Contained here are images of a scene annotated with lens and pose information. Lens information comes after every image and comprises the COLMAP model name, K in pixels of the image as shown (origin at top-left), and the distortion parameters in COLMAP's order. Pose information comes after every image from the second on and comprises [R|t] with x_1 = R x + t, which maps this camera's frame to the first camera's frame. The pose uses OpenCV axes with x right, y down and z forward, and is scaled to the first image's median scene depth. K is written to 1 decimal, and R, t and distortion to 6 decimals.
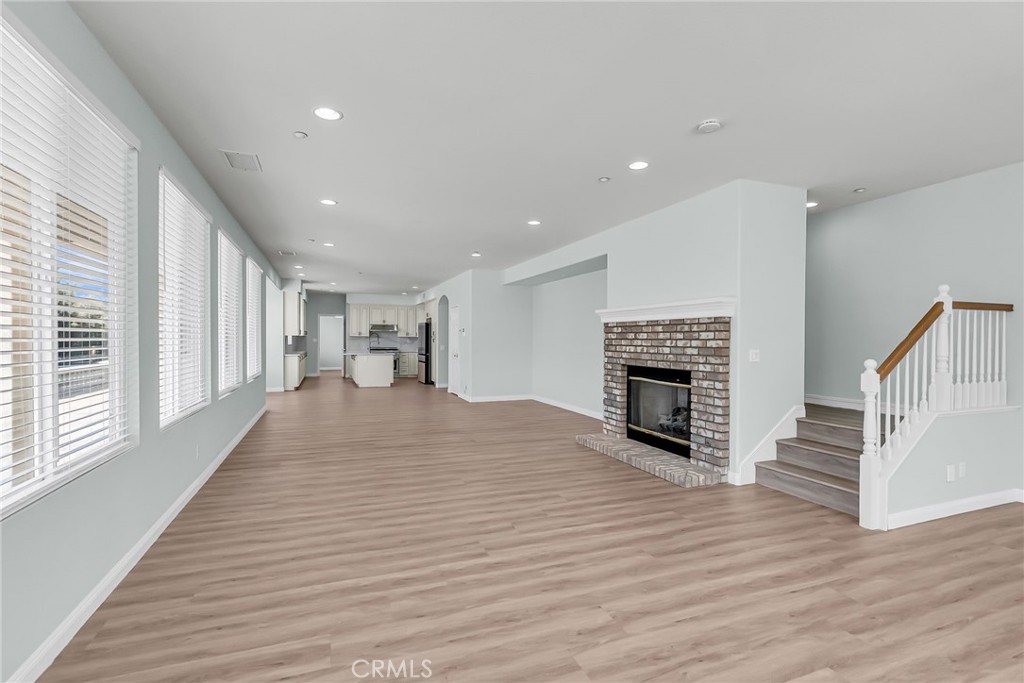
lens RADIAL K [[474.6, 0, 512.0], [0, 474.6, 341.5], [0, 0, 1]] dist [0.000065, -0.000004]
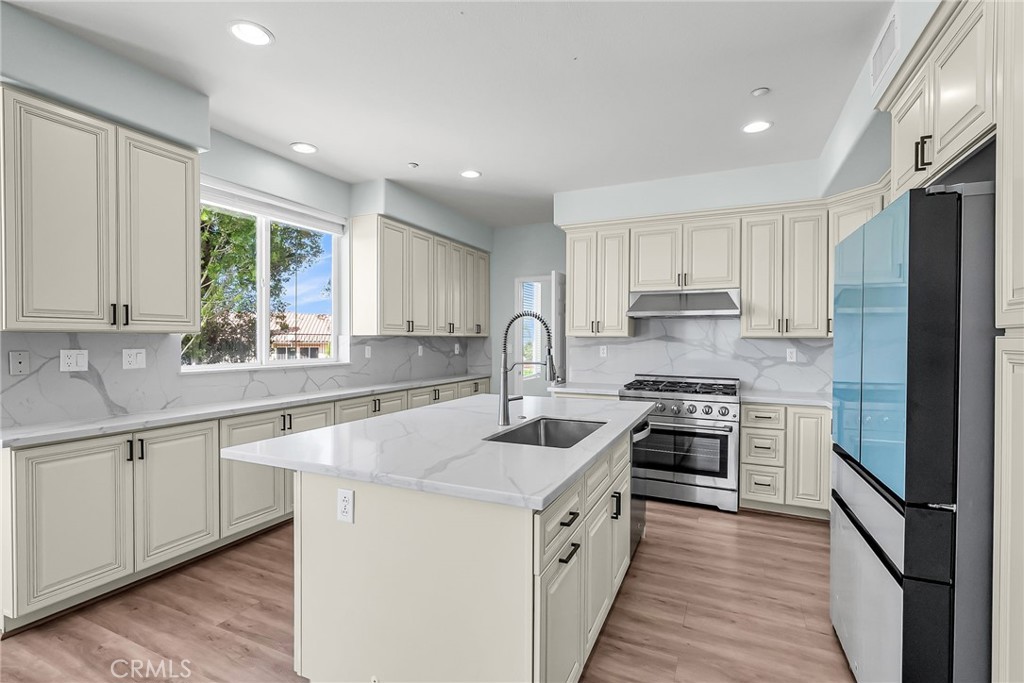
lens RADIAL K [[474.6, 0, 512.0], [0, 474.6, 341.5], [0, 0, 1]] dist [0.000065, -0.000004]
pose [[0.703249, 0.003046, -0.710937, -0.149672], [-0.007422, 0.999968, -0.003058, -0.006072], [0.710905, 0.007427, 0.703249, 0.749431]]
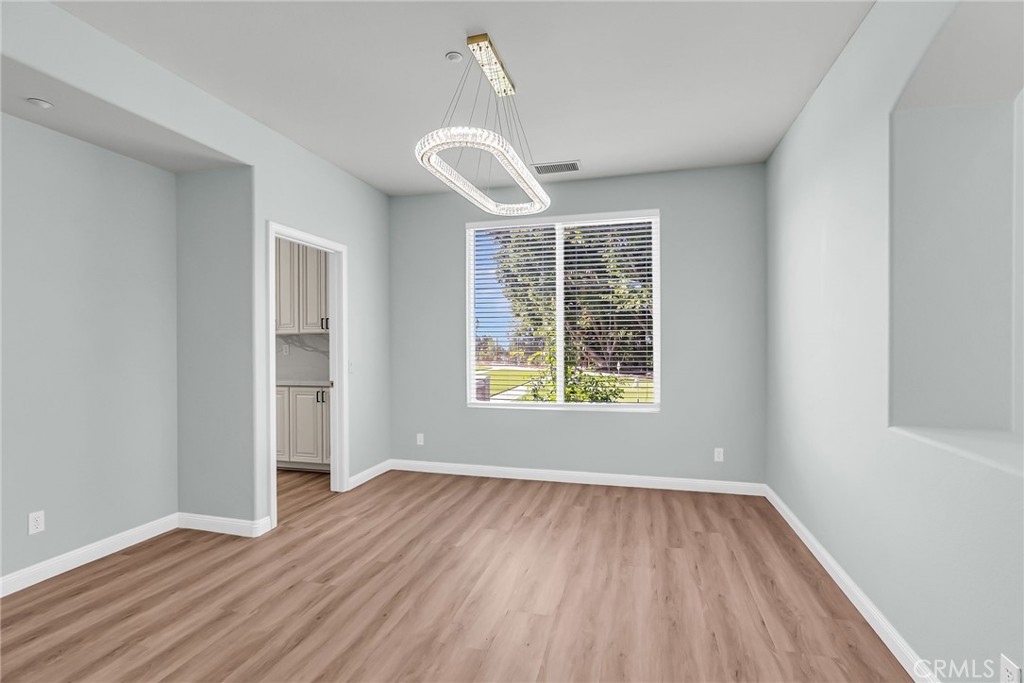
lens RADIAL K [[474.6, 0, 512.0], [0, 474.6, 341.5], [0, 0, 1]] dist [0.000065, -0.000004]
pose [[-0.593266, -0.002992, -0.805001, -0.252480], [-0.006818, 0.999976, 0.001309, -0.006455], [0.804978, 0.006265, -0.593272, 1.238939]]
